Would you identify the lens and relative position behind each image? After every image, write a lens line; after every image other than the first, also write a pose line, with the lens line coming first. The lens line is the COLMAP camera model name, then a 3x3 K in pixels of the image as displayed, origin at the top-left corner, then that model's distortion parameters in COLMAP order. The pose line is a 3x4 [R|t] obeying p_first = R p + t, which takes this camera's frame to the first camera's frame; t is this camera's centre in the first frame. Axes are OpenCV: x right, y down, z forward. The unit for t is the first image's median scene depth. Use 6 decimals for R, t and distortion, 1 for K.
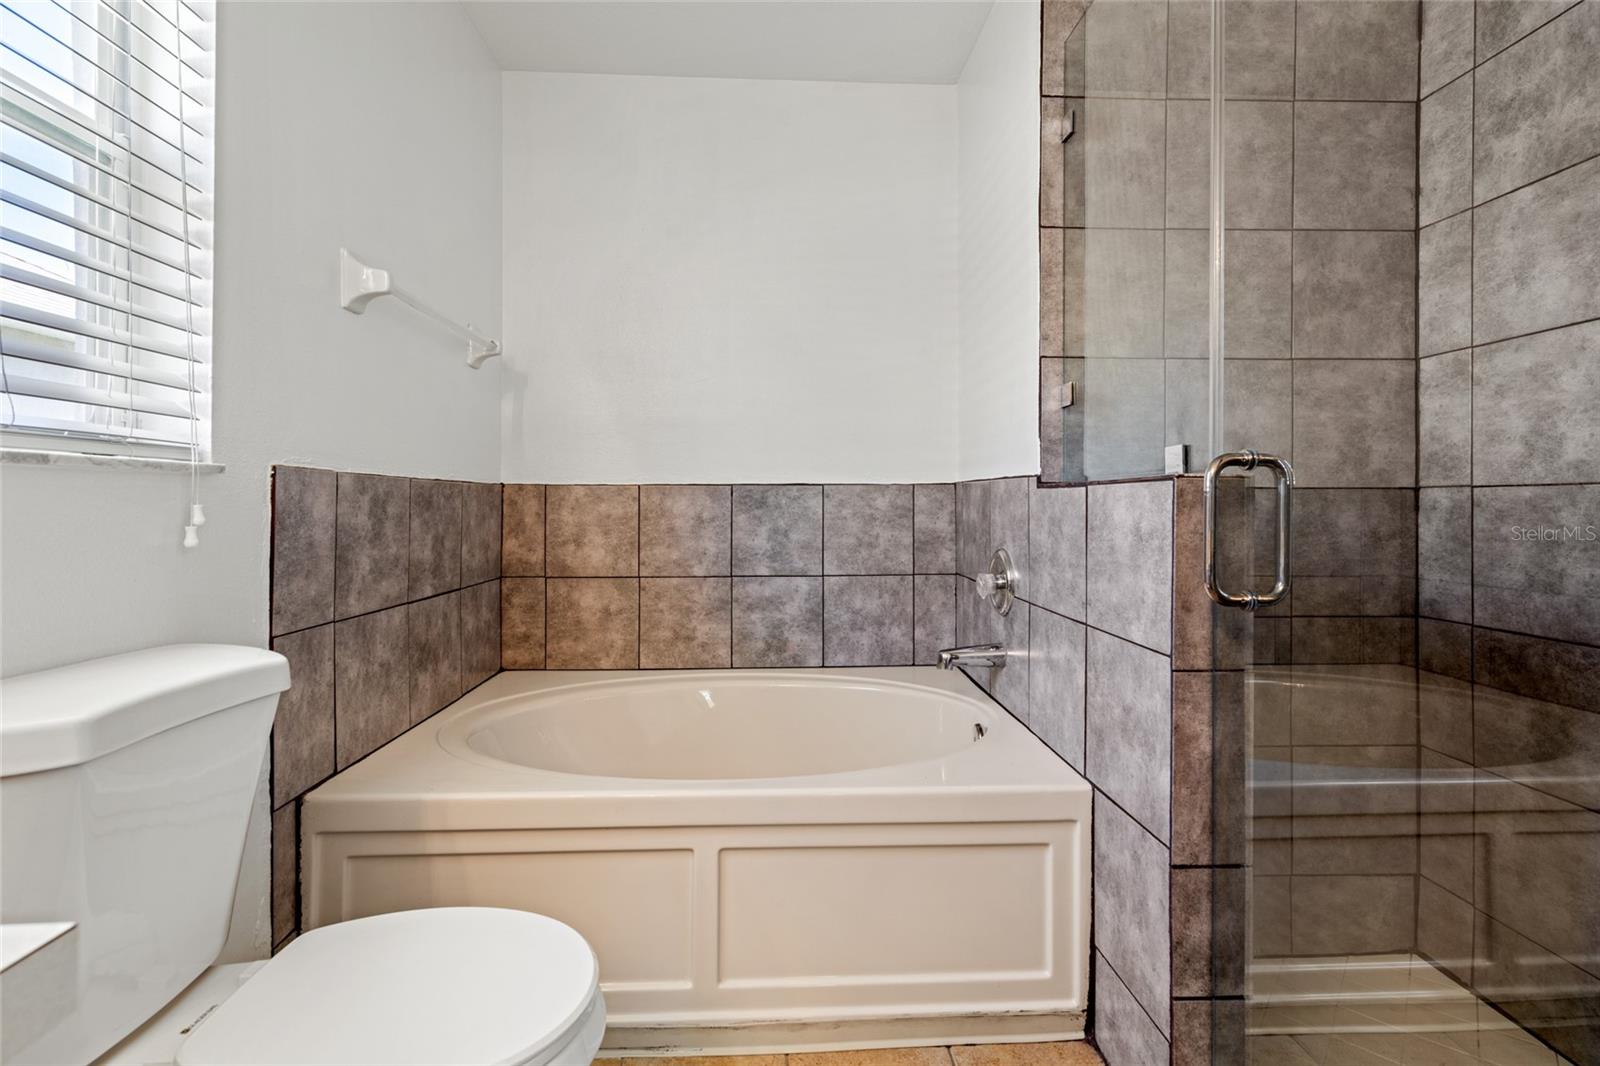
lens RADIAL K [[729.0, 0, 795.4], [0, 729.0, 496.8], [0, 0, 1]] dist [0.004343, 0.000517]
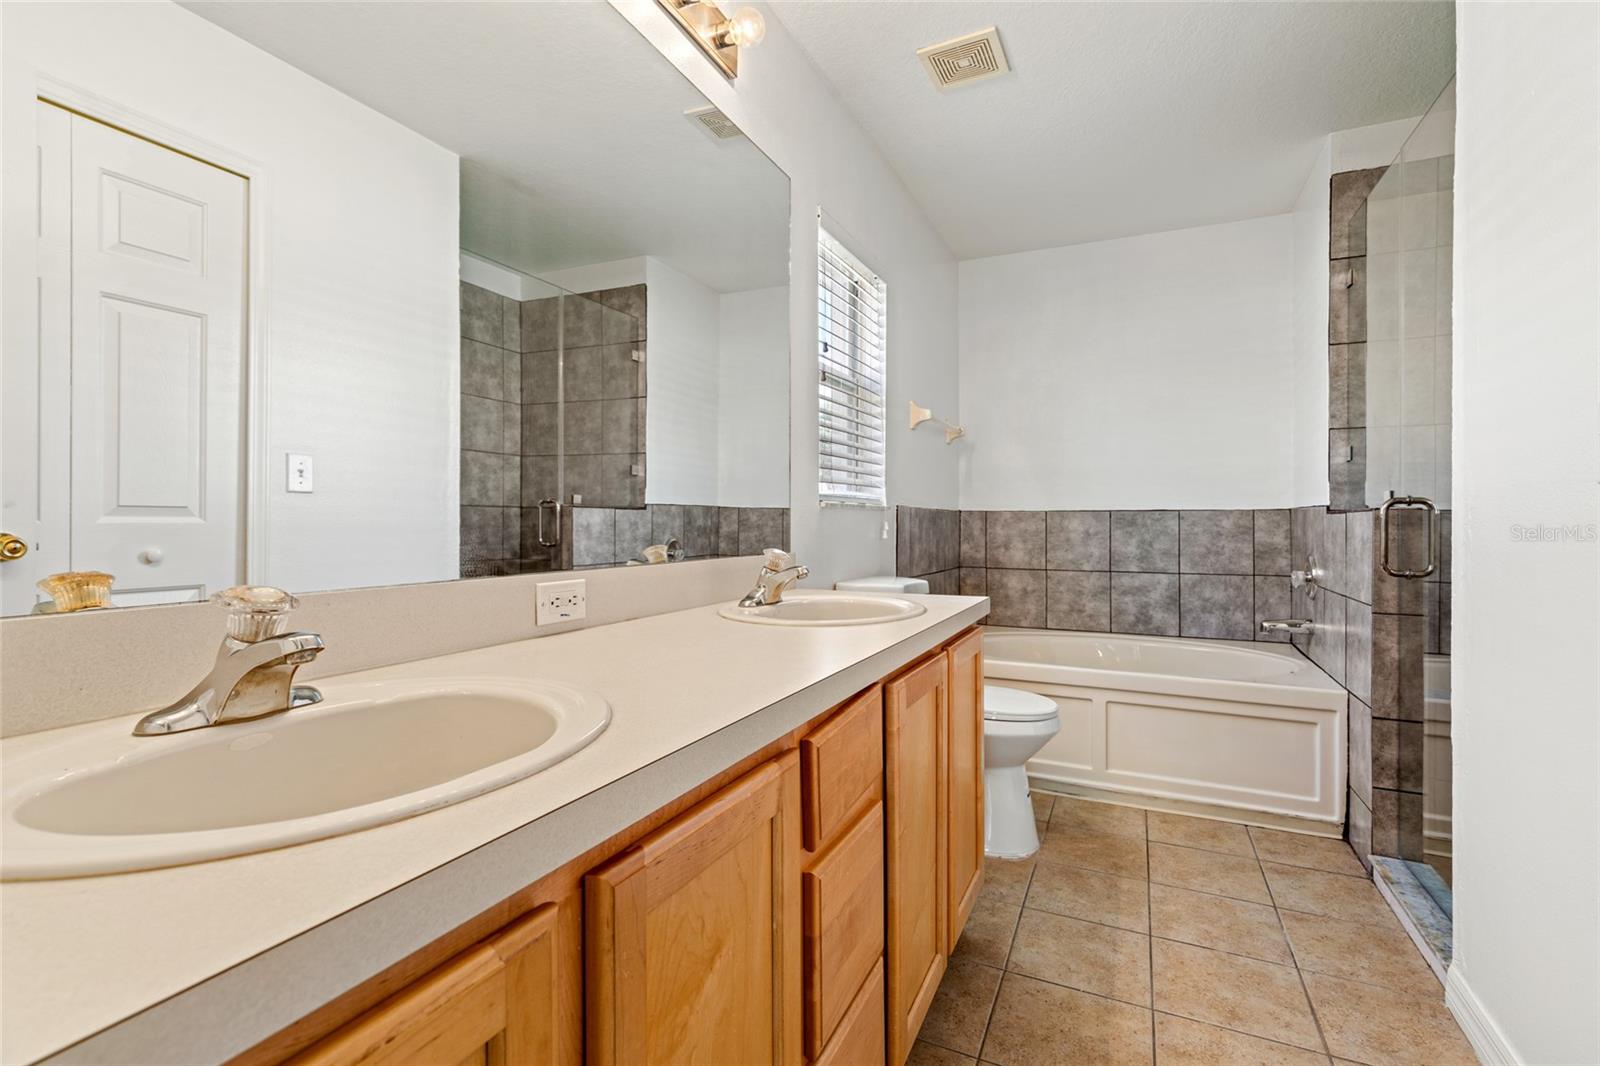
lens RADIAL K [[729.0, 0, 790.2], [0, 729.0, 508.5], [0, 0, 1]] dist [0.004343, 0.000517]
pose [[0.881218, -0.004997, -0.472684, 0.059423], [-0.000760, 0.999928, -0.011988, -0.003626], [0.472710, 0.010923, 0.881151, -0.894782]]
